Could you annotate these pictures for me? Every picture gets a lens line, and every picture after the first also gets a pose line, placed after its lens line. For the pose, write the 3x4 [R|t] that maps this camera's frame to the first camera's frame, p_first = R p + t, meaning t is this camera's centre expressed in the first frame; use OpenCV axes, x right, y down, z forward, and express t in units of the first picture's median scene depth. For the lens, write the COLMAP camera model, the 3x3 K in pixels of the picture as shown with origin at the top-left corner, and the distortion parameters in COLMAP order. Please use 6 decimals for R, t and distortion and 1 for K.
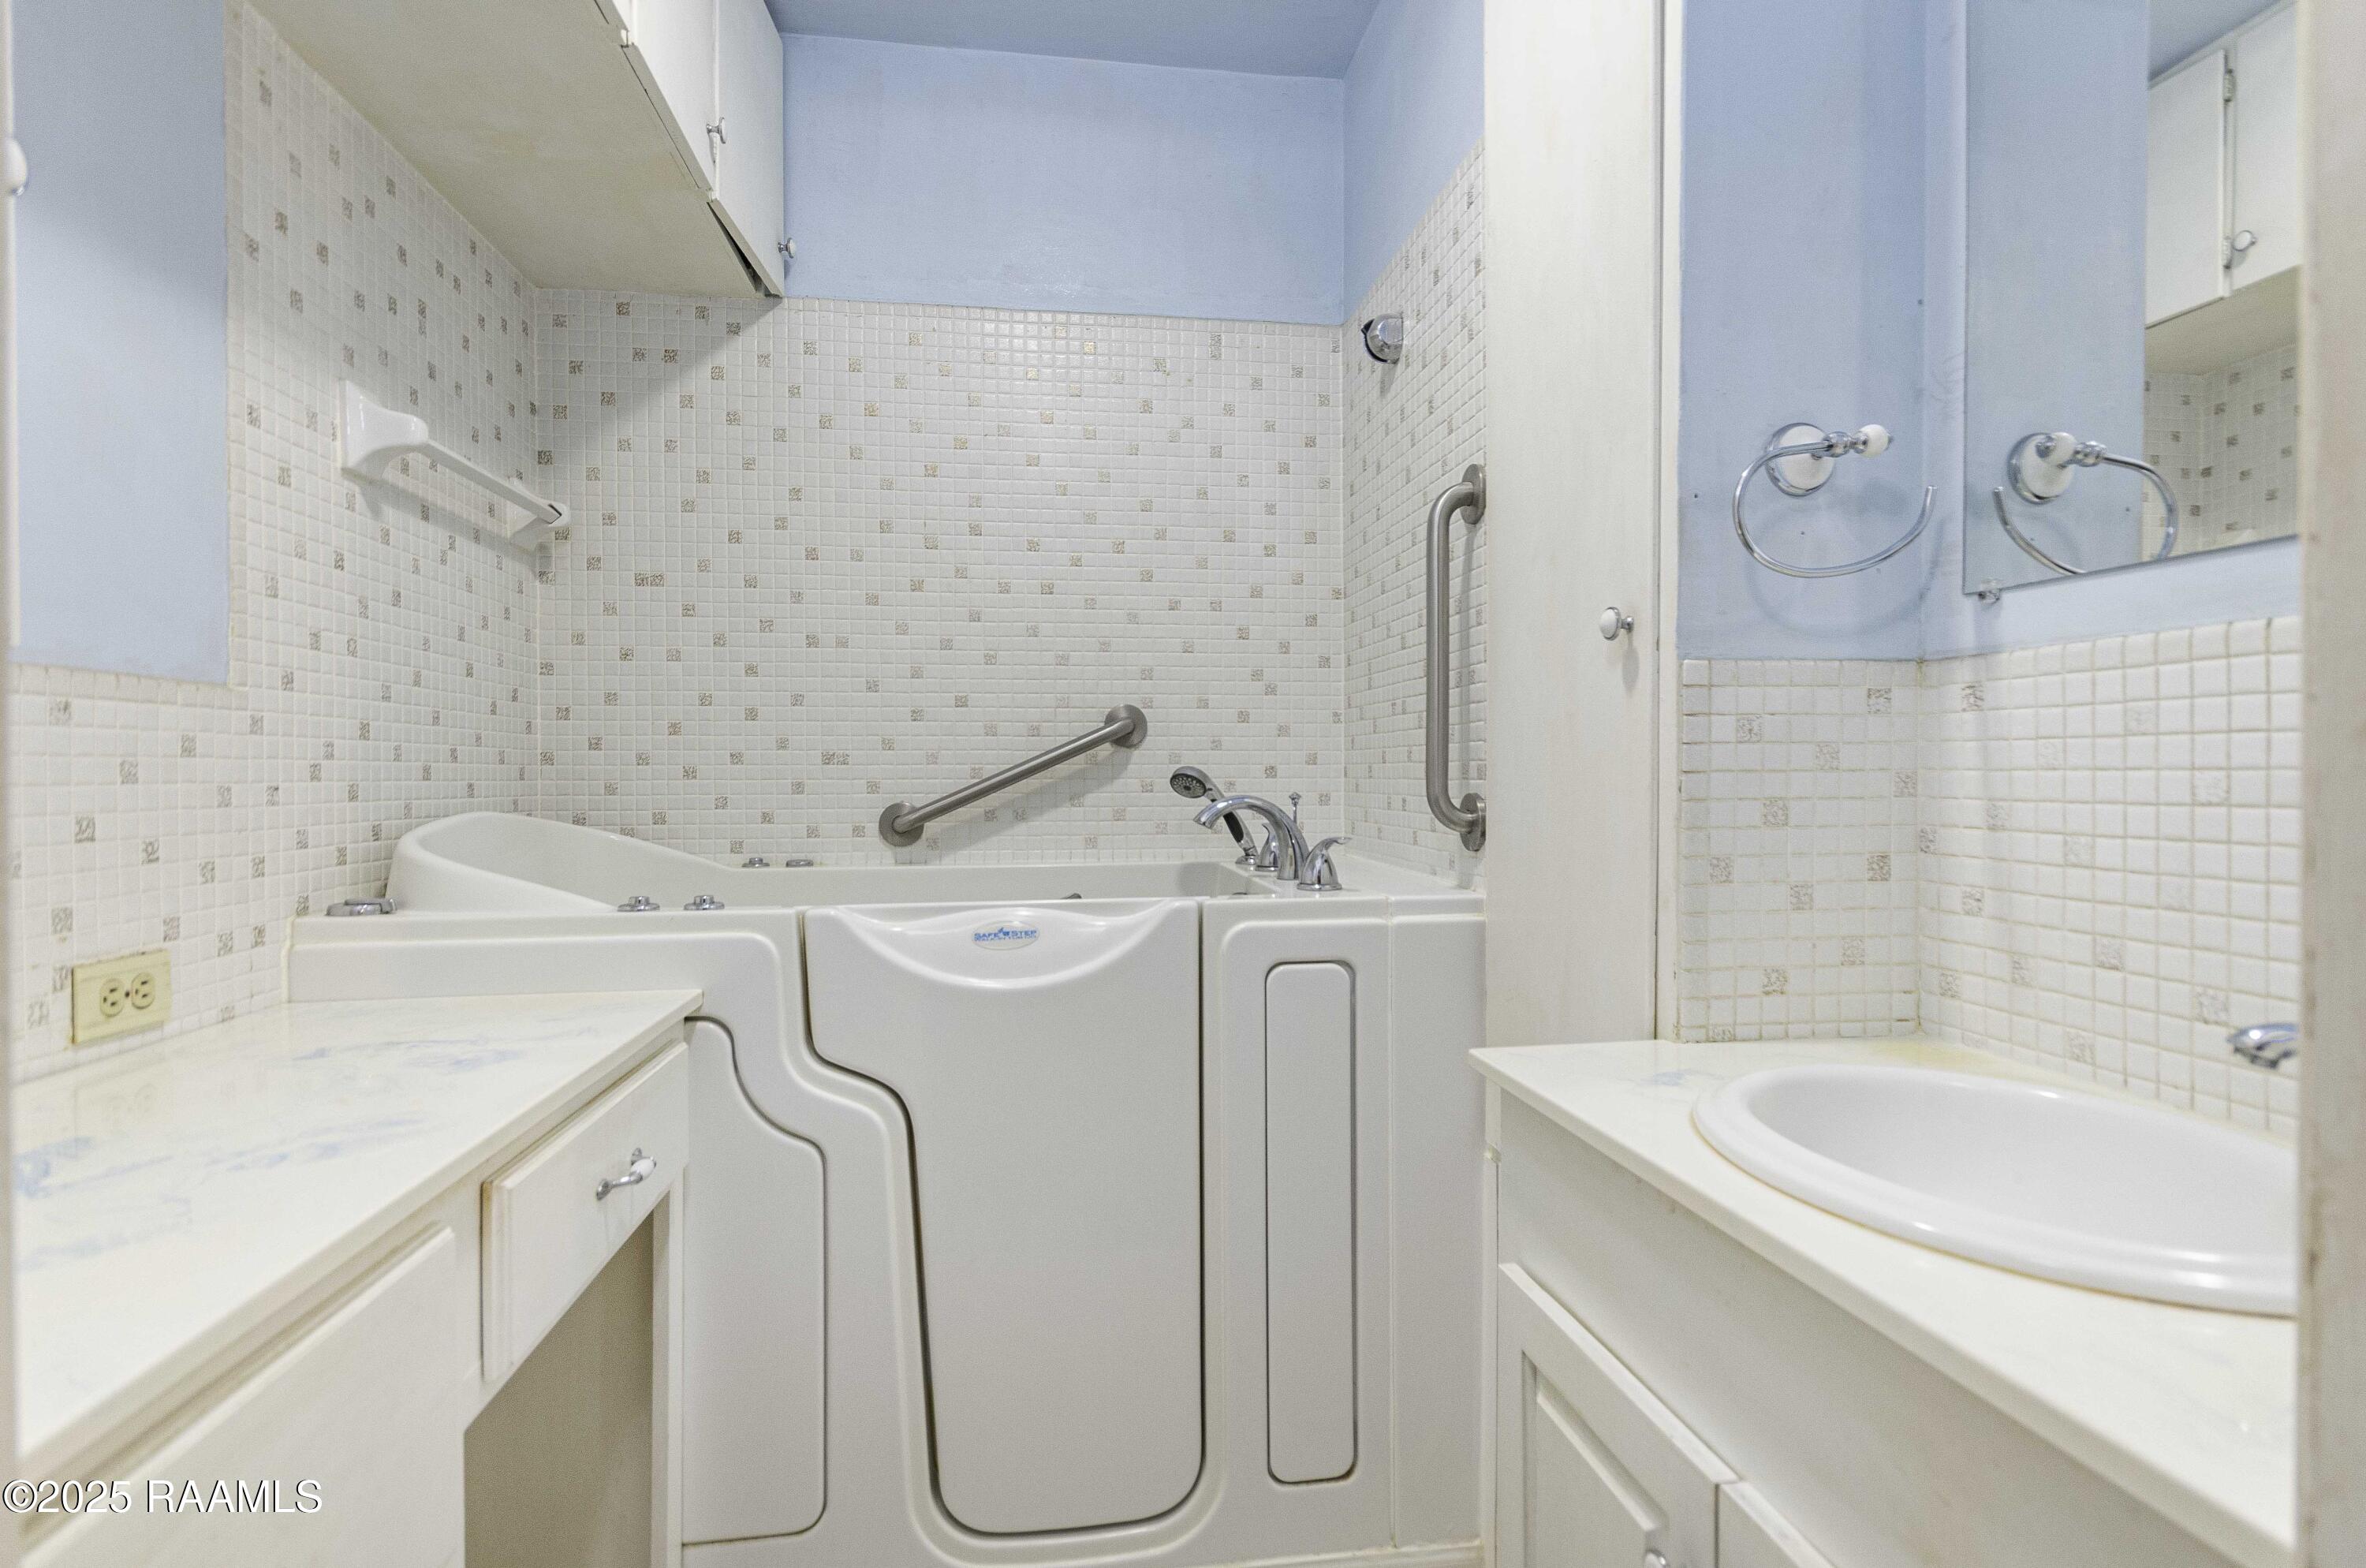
lens RADIAL K [[1160.7, 0, 1190.9], [0, 1160.7, 773.2], [0, 0, 1]] dist [0.016519, -0.003761]
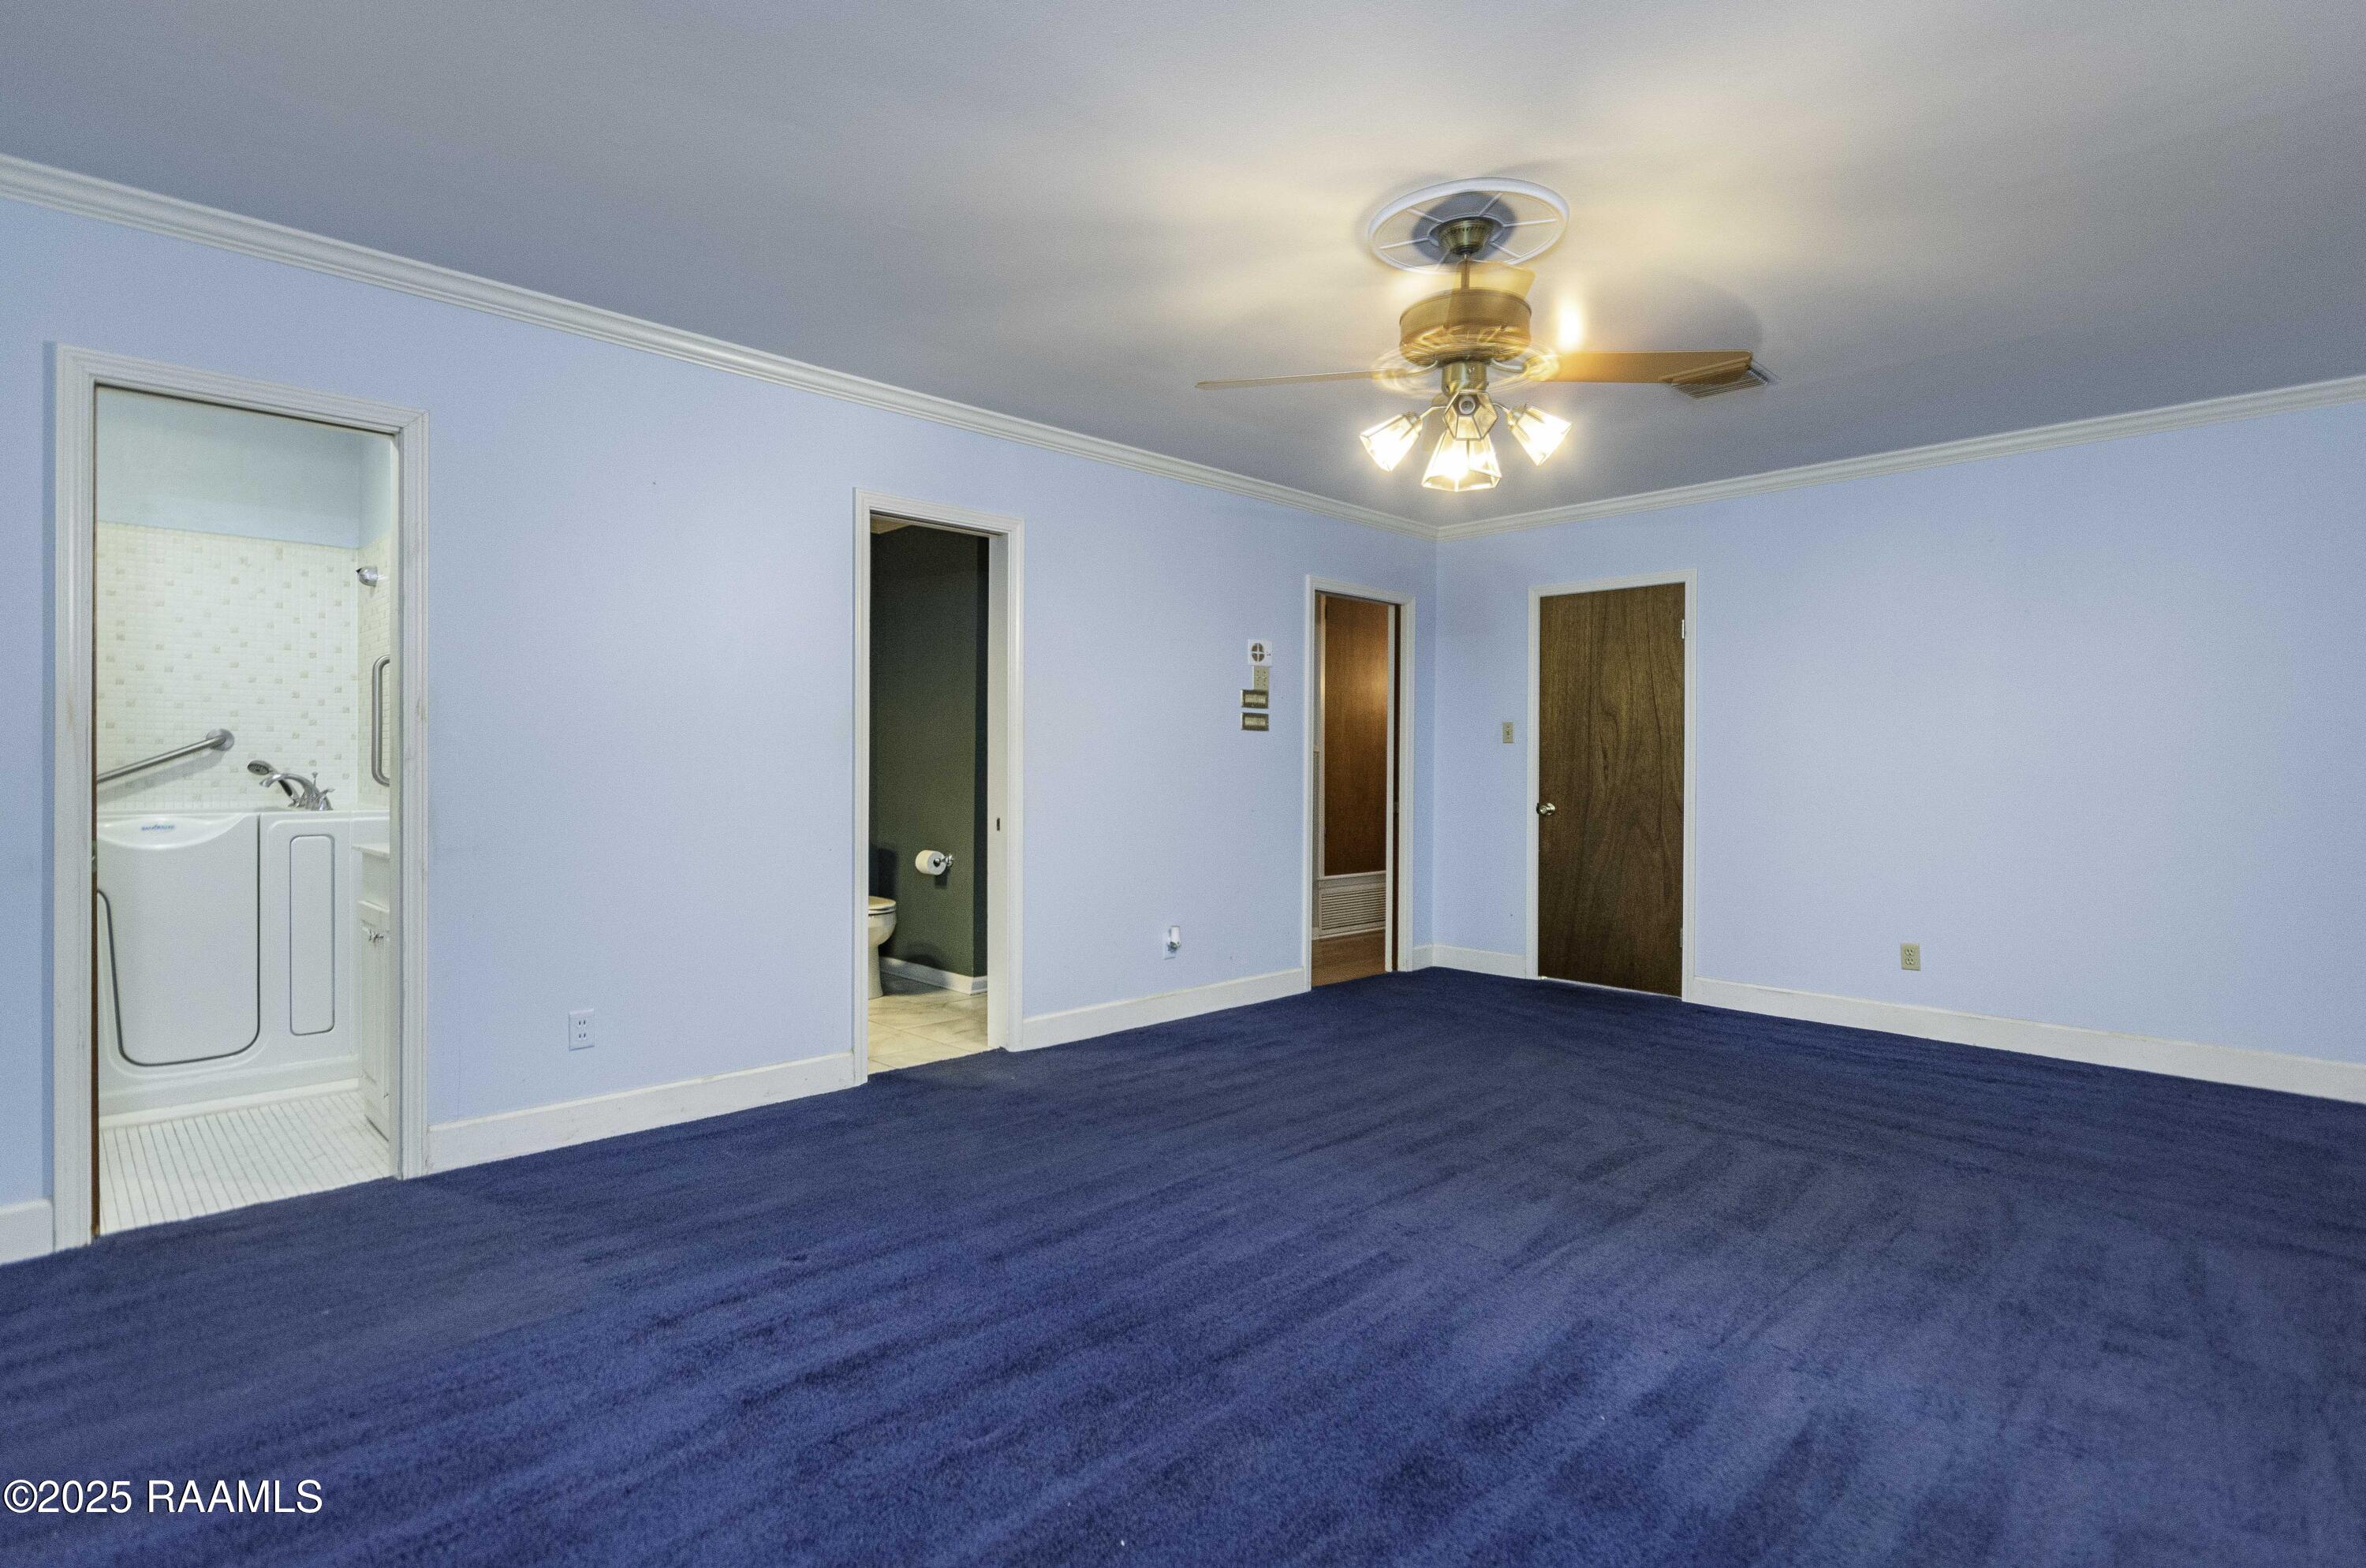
lens RADIAL K [[1160.7, 0, 1181.7], [0, 1160.7, 764.3], [0, 0, 1]] dist [0.016519, -0.003761]
pose [[0.804192, 0.006222, 0.594338, 0.079159], [-0.004323, 0.999980, -0.004619, 0.004031], [-0.594354, 0.001145, 0.804202, -1.658563]]
